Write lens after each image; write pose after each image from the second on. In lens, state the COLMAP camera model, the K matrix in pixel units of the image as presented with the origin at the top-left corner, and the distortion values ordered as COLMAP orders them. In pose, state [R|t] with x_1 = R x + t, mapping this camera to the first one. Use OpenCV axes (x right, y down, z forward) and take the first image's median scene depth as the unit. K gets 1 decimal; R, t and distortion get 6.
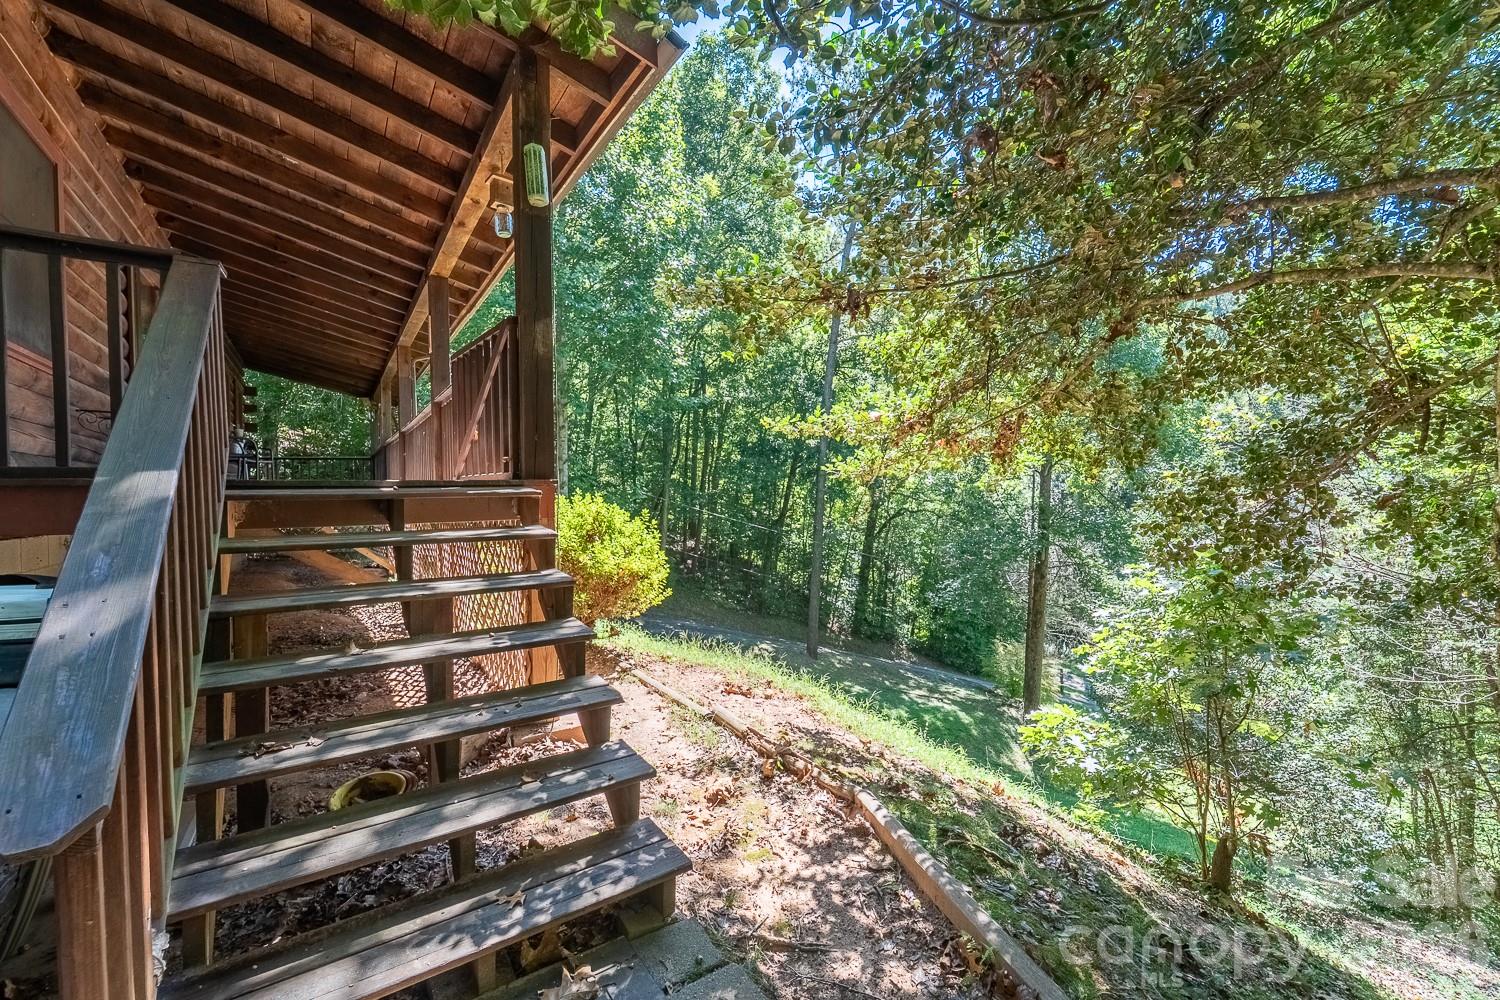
lens RADIAL K [[629.4, 0, 763.6], [0, 629.4, 502.6], [0, 0, 1]] dist [-0.004762, -0.001675]
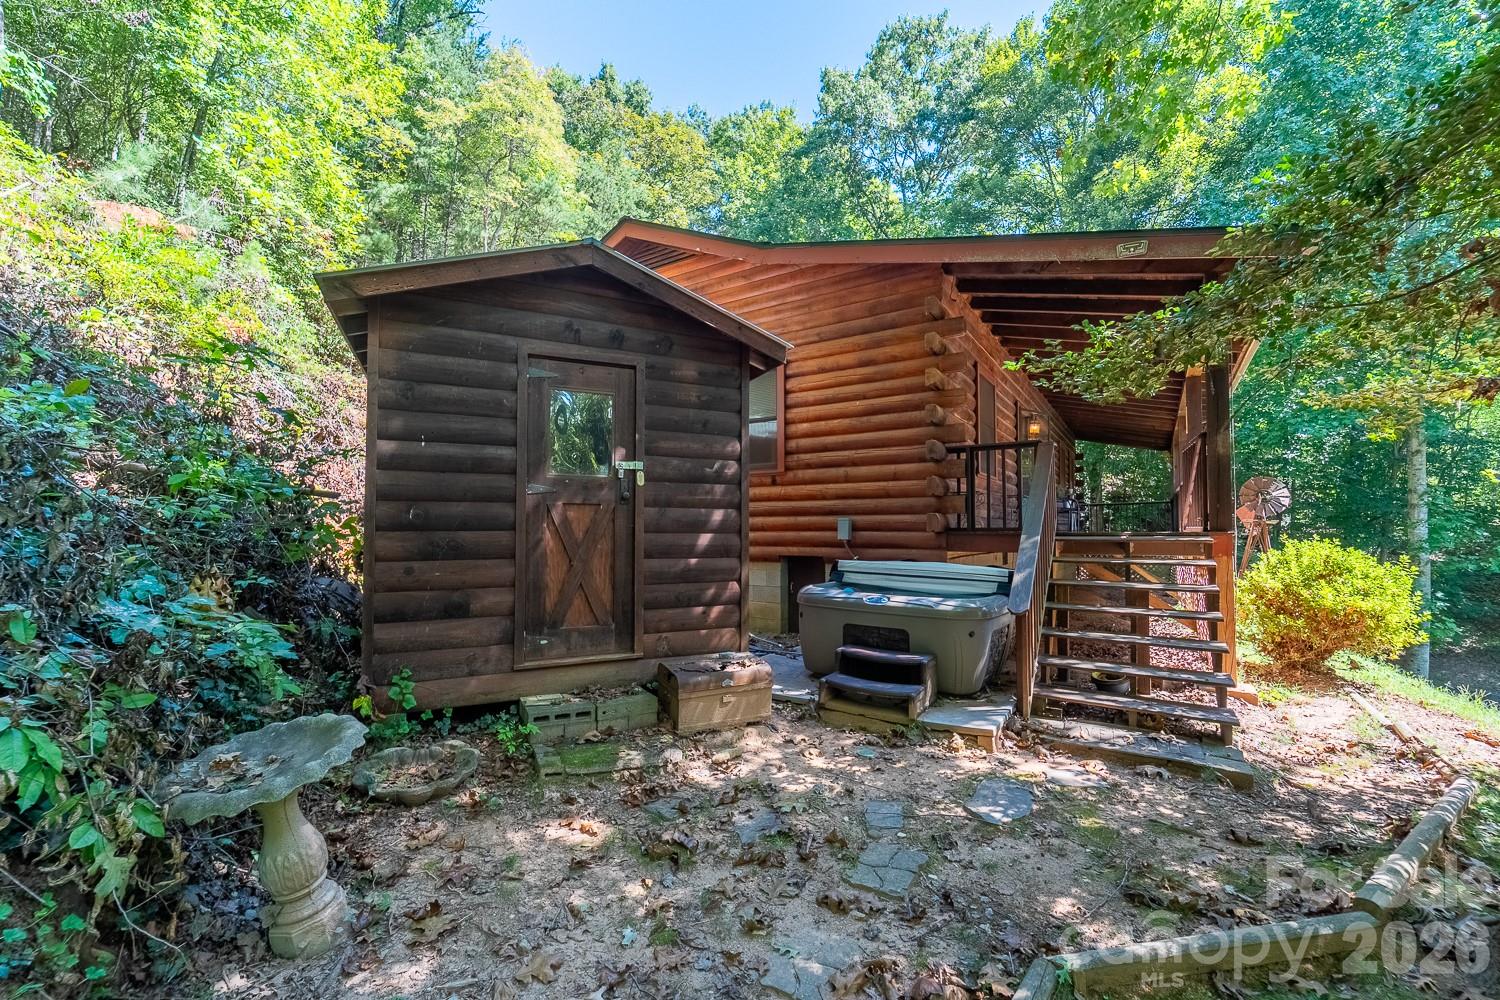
lens RADIAL K [[629.4, 0, 751.6], [0, 629.4, 506.0], [0, 0, 1]] dist [-0.004762, -0.001675]
pose [[0.386264, -0.025563, -0.922034, 0.665664], [-0.022579, 0.999054, -0.037157, -0.016423], [0.922112, 0.035171, 0.385322, -0.731428]]
